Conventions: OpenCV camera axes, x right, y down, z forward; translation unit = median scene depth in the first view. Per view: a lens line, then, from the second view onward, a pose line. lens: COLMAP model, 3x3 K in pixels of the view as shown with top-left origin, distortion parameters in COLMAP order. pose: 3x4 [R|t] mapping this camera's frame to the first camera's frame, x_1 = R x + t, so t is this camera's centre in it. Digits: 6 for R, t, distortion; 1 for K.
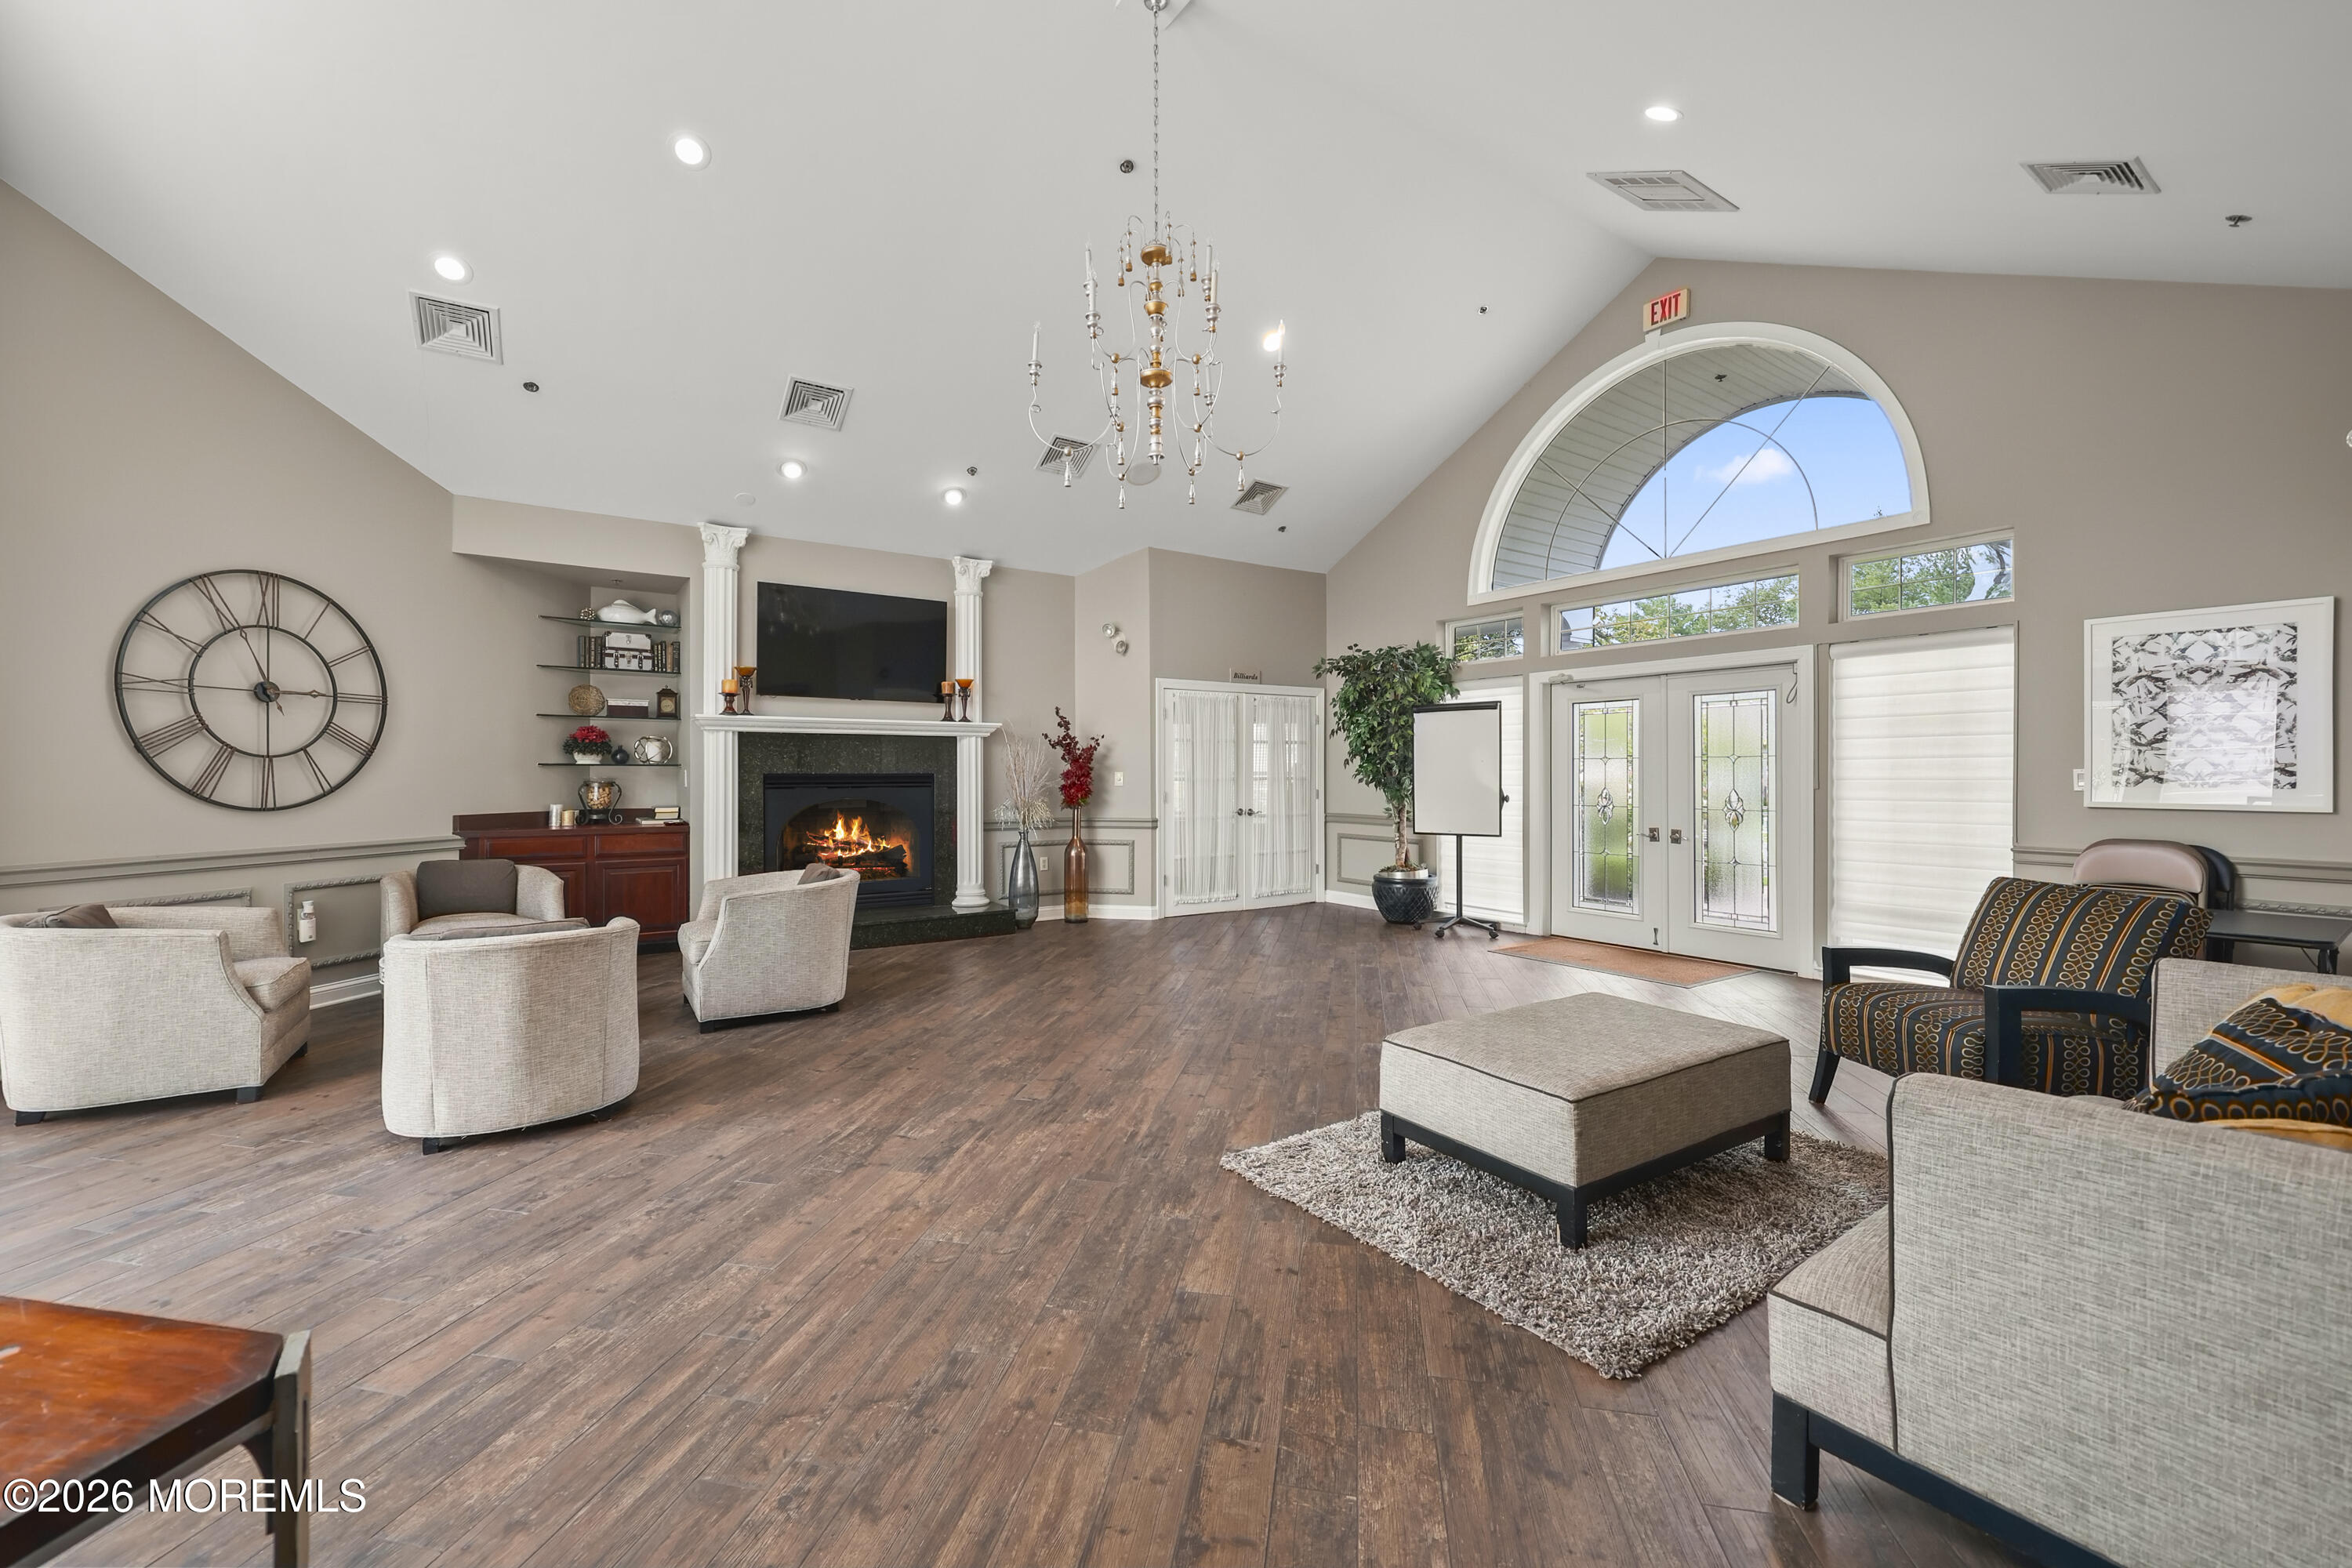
lens RADIAL K [[939.9, 0, 1176.0], [0, 939.9, 784.0], [0, 0, 1]] dist [0.000886, 0.000056]
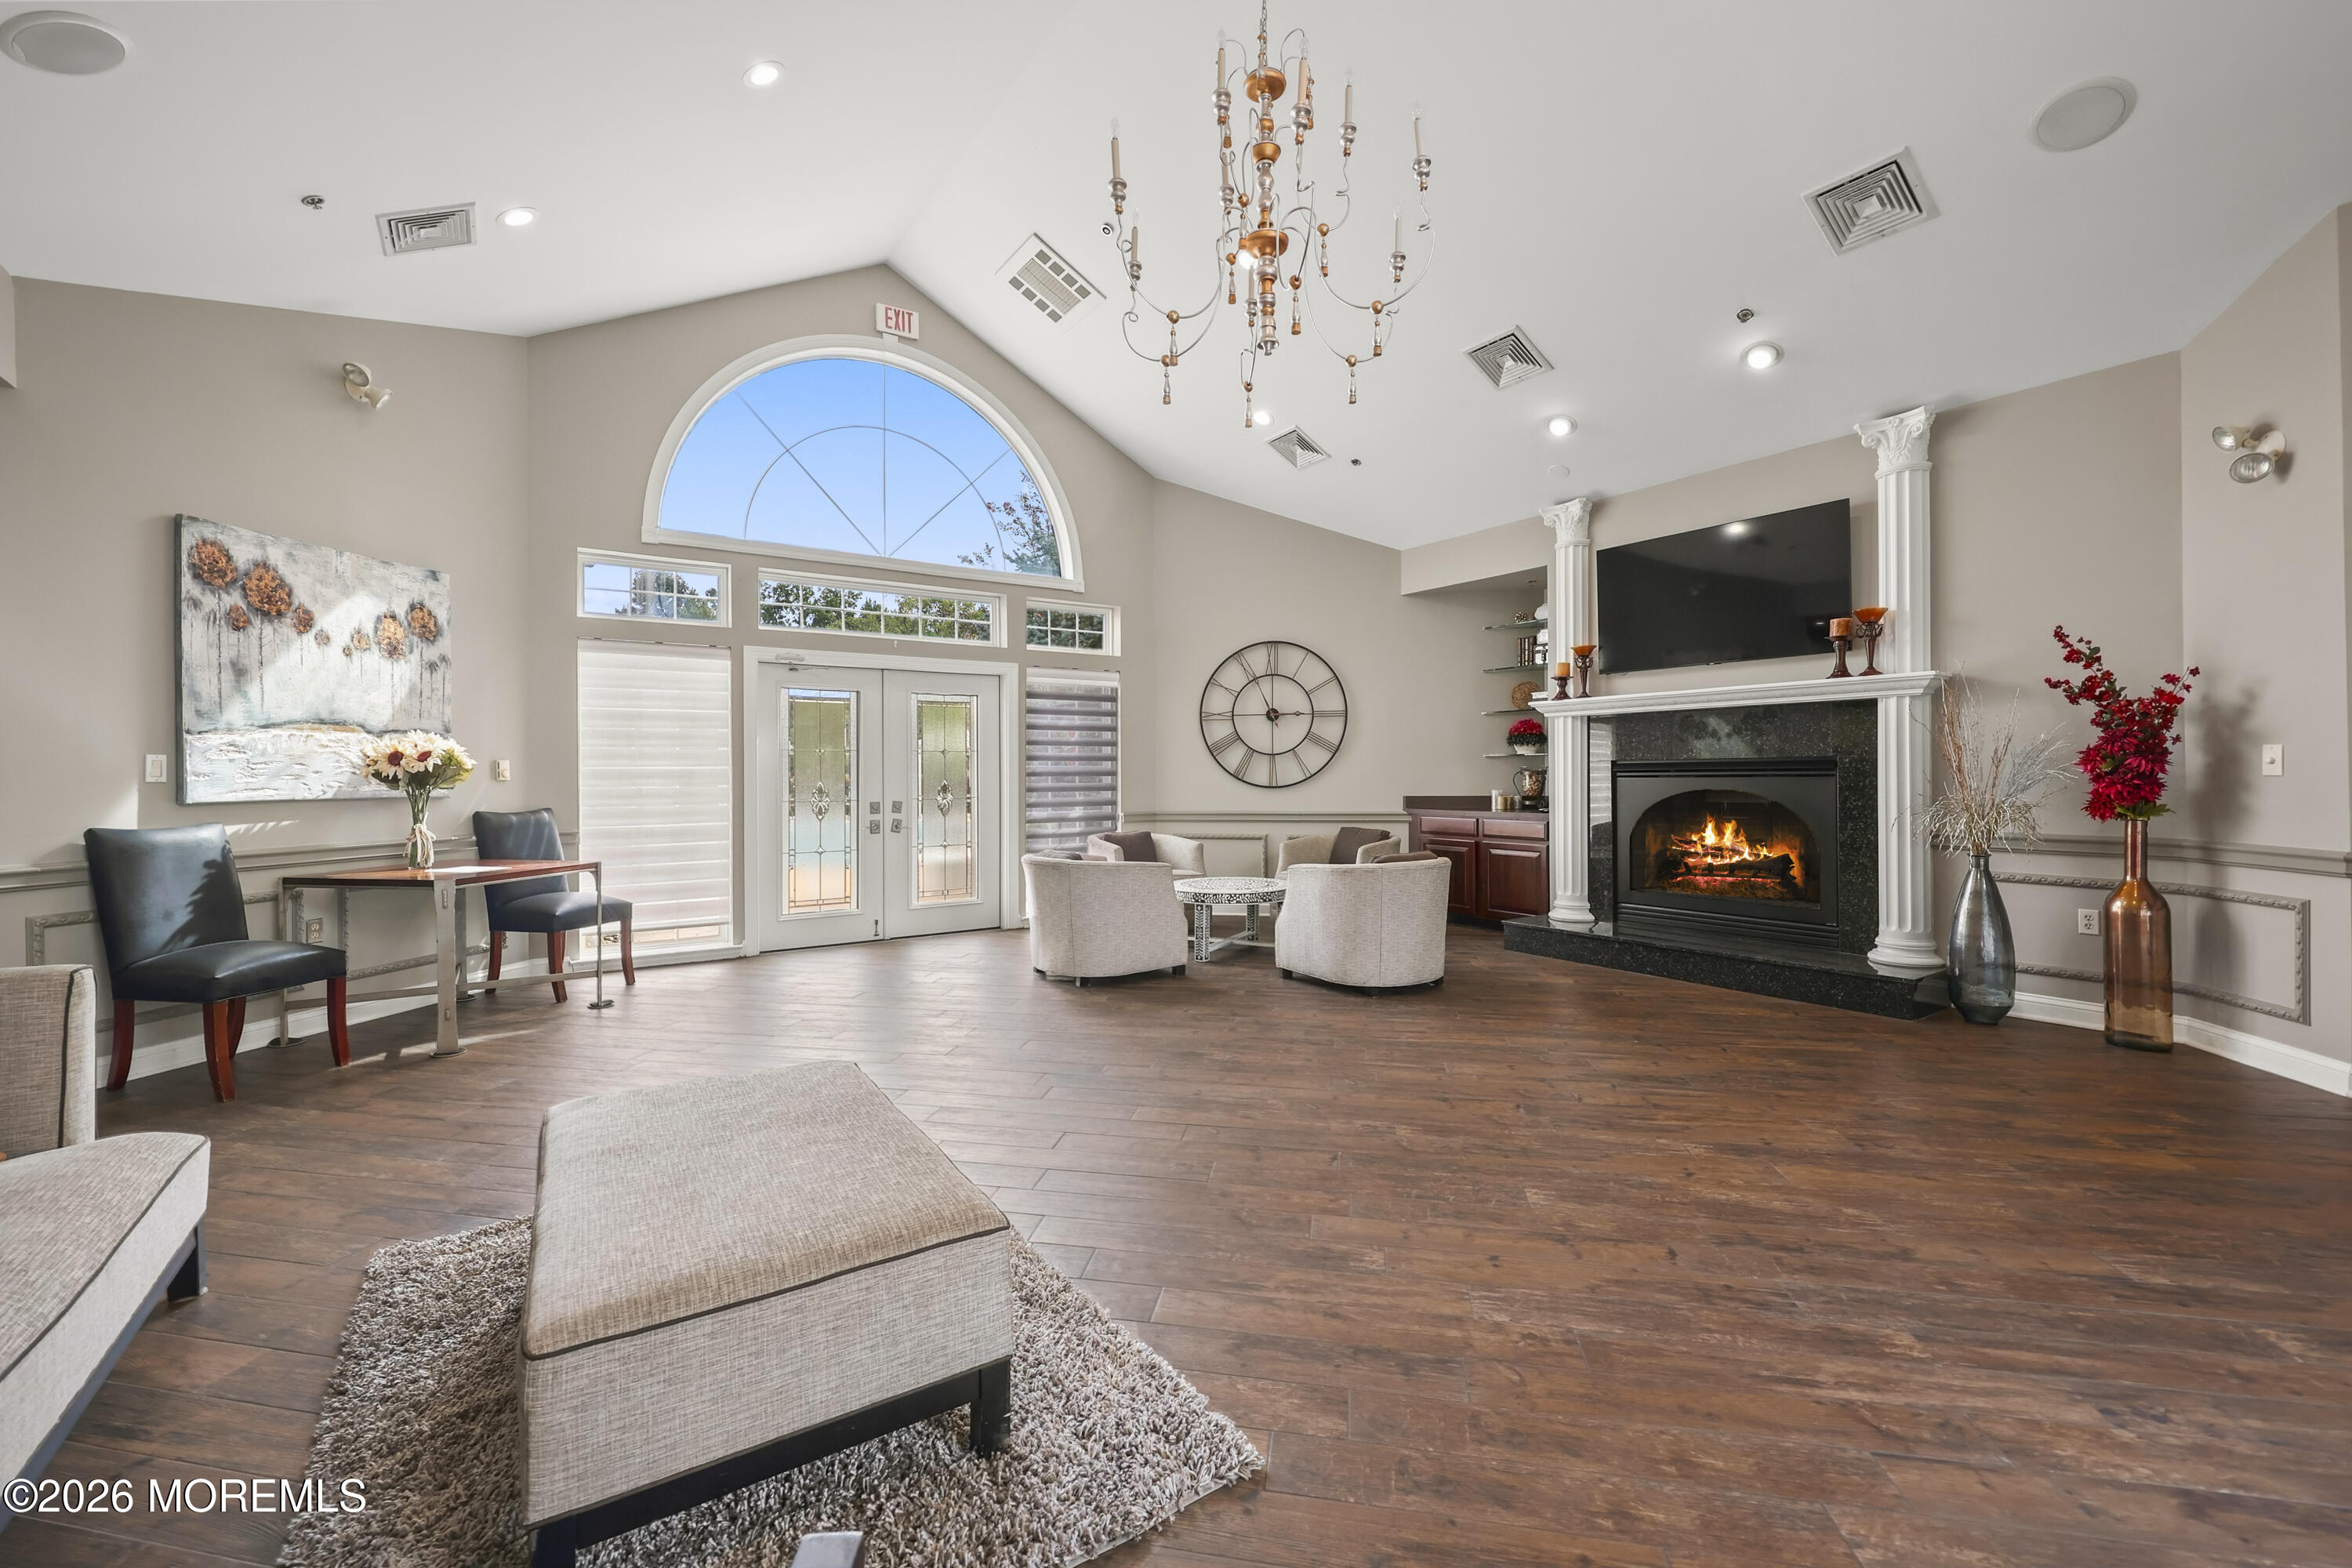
lens RADIAL K [[962.9, 0, 1176.0], [0, 962.9, 784.0], [0, 0, 1]] dist [-0.000949, -0.000099]
pose [[0.001482, 0.009517, -0.999954, 0.484542], [-0.002856, 0.999951, 0.009513, 0.004274], [0.999995, 0.002842, 0.001509, 0.577095]]
